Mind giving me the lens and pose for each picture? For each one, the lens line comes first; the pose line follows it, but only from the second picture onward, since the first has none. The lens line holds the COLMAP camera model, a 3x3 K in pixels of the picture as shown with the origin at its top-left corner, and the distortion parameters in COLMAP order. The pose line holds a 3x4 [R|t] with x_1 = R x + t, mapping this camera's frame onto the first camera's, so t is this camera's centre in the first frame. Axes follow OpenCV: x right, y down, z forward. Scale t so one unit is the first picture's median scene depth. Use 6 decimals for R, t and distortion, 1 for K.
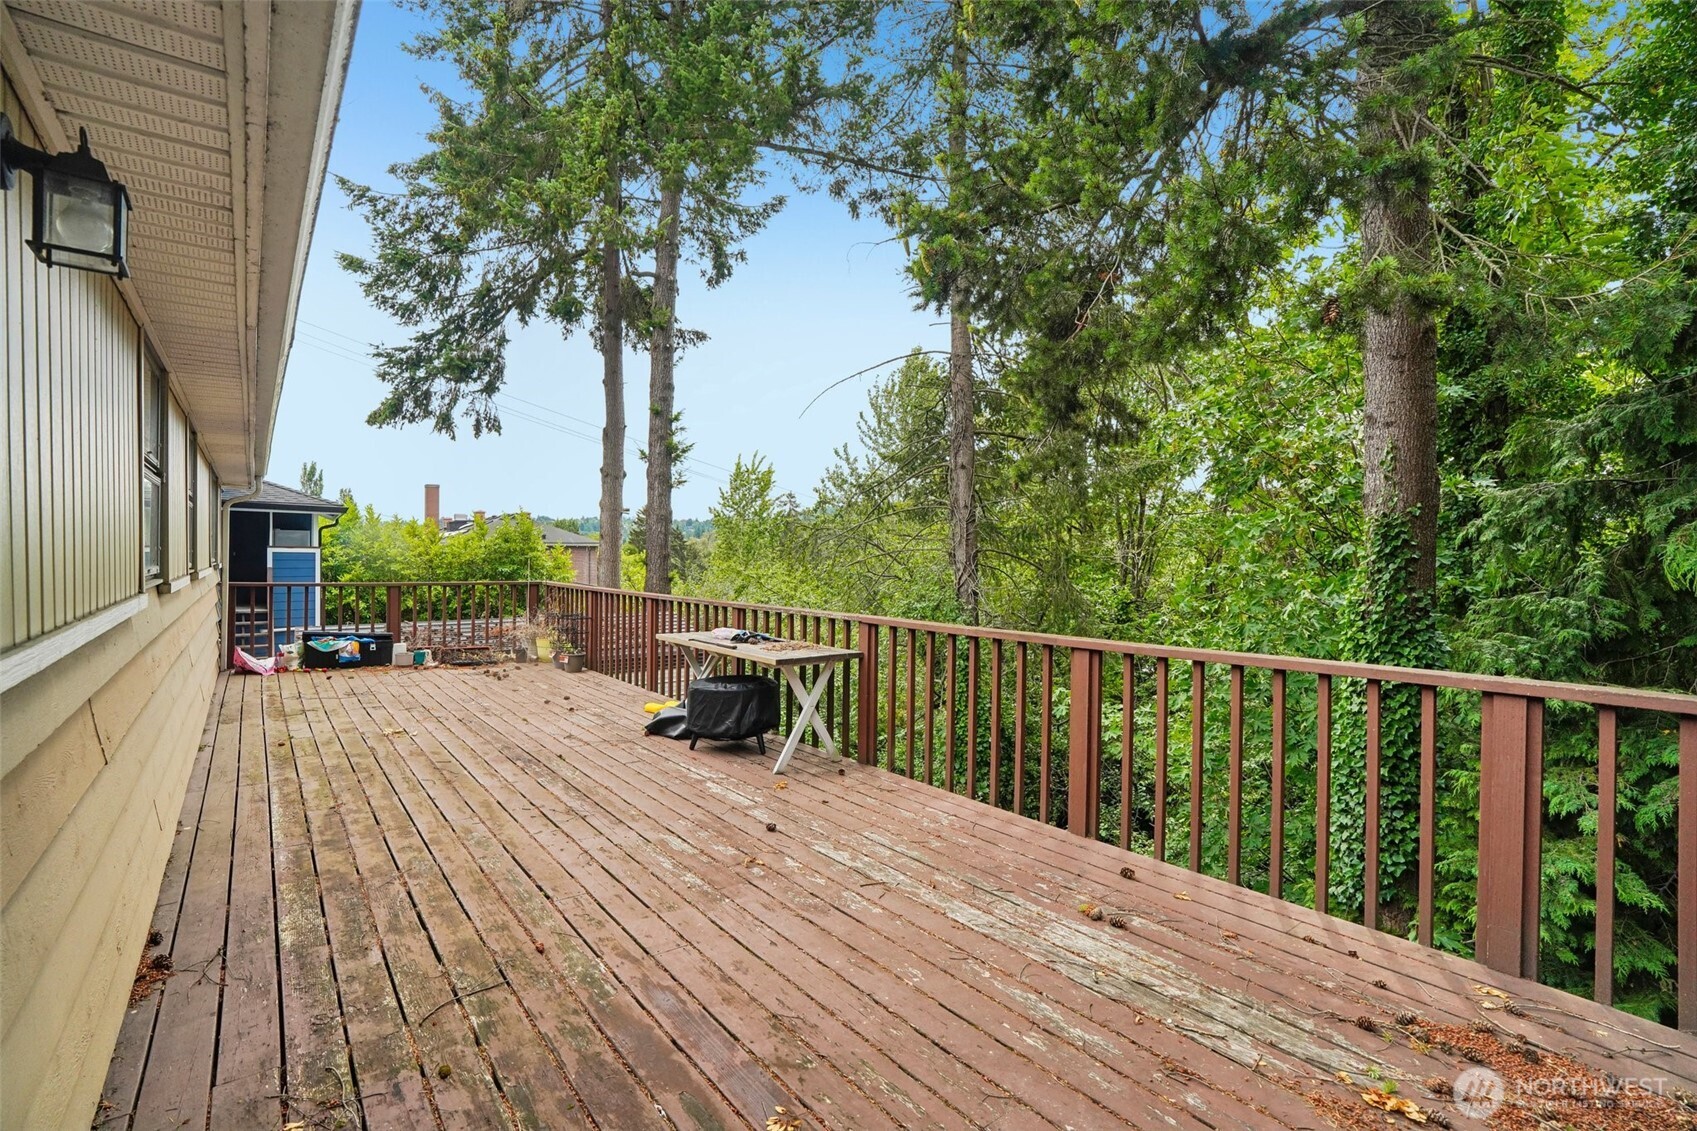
lens RADIAL K [[801.6, 0, 836.4], [0, 801.6, 567.3], [0, 0, 1]] dist [-0.074788, 0.026060]
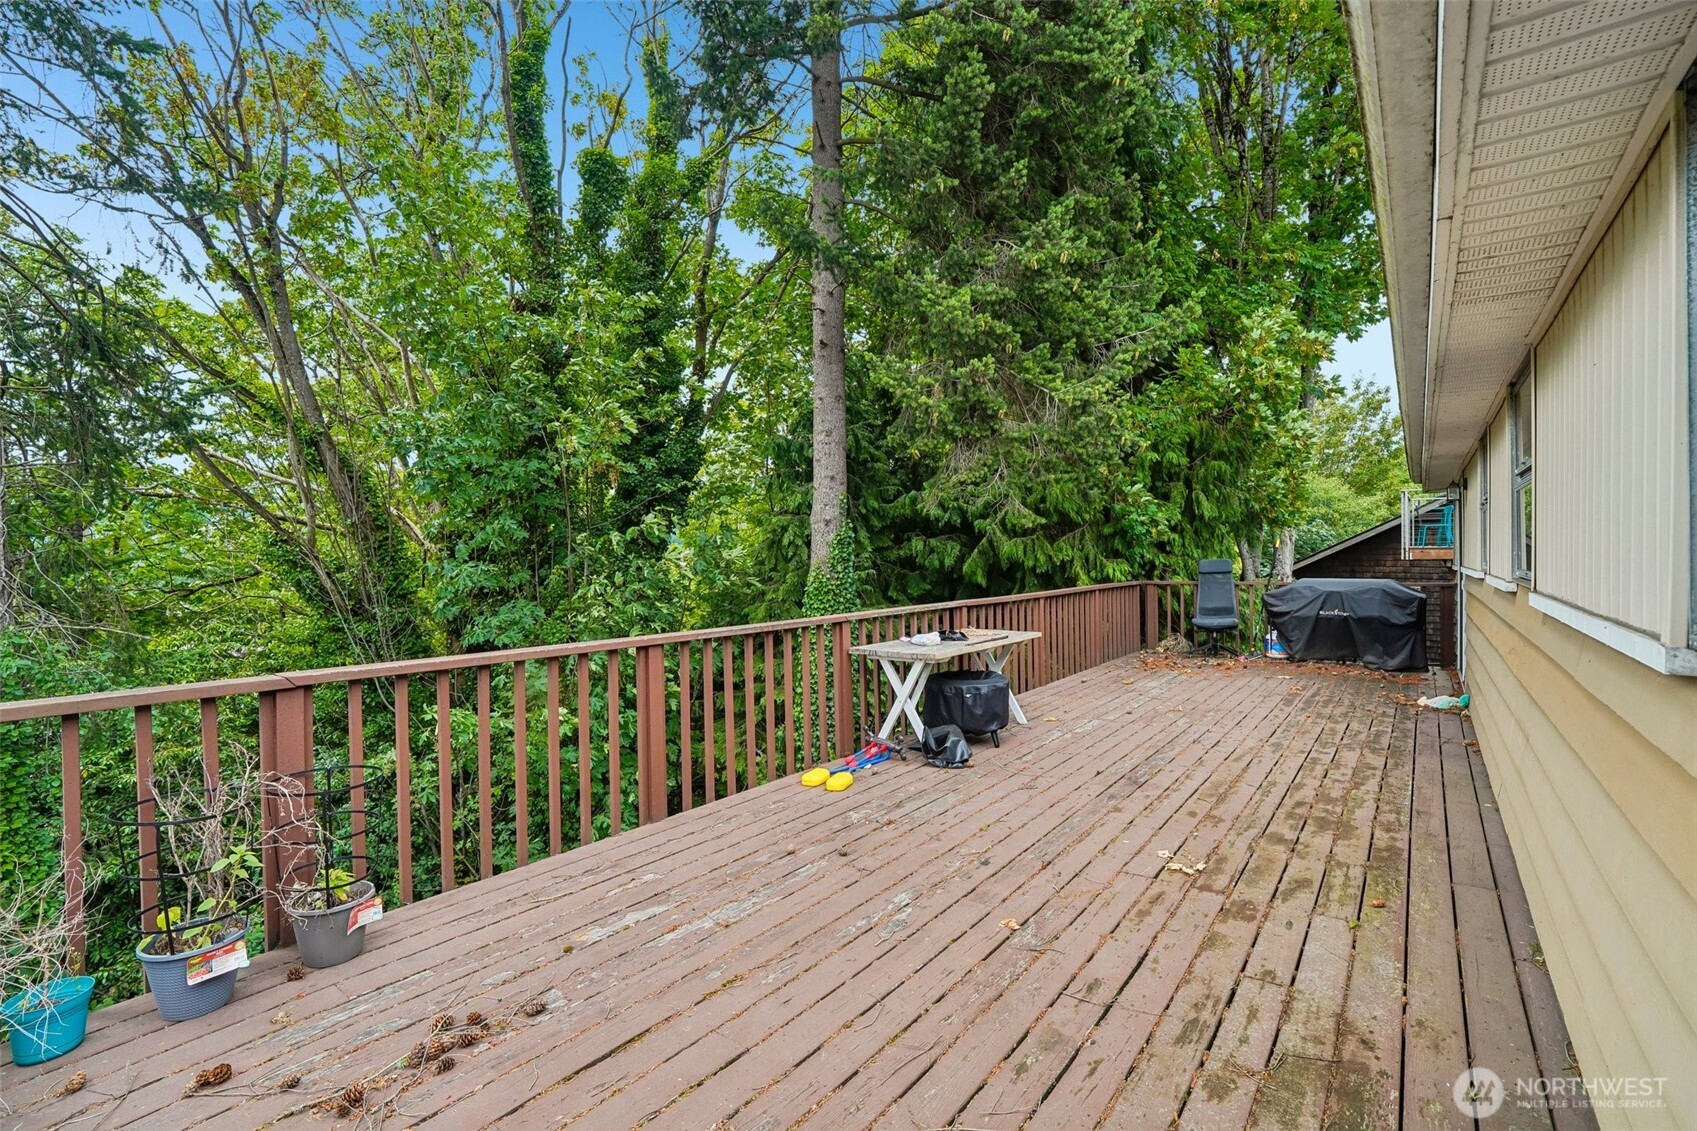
lens RADIAL K [[801.6, 0, 836.4], [0, 801.6, 567.3], [0, 0, 1]] dist [-0.074788, 0.026060]
pose [[-0.282269, -0.019477, 0.959137, -1.297528], [0.021277, 0.999421, 0.026557, -0.039365], [-0.959099, 0.027904, -0.281691, 1.747082]]
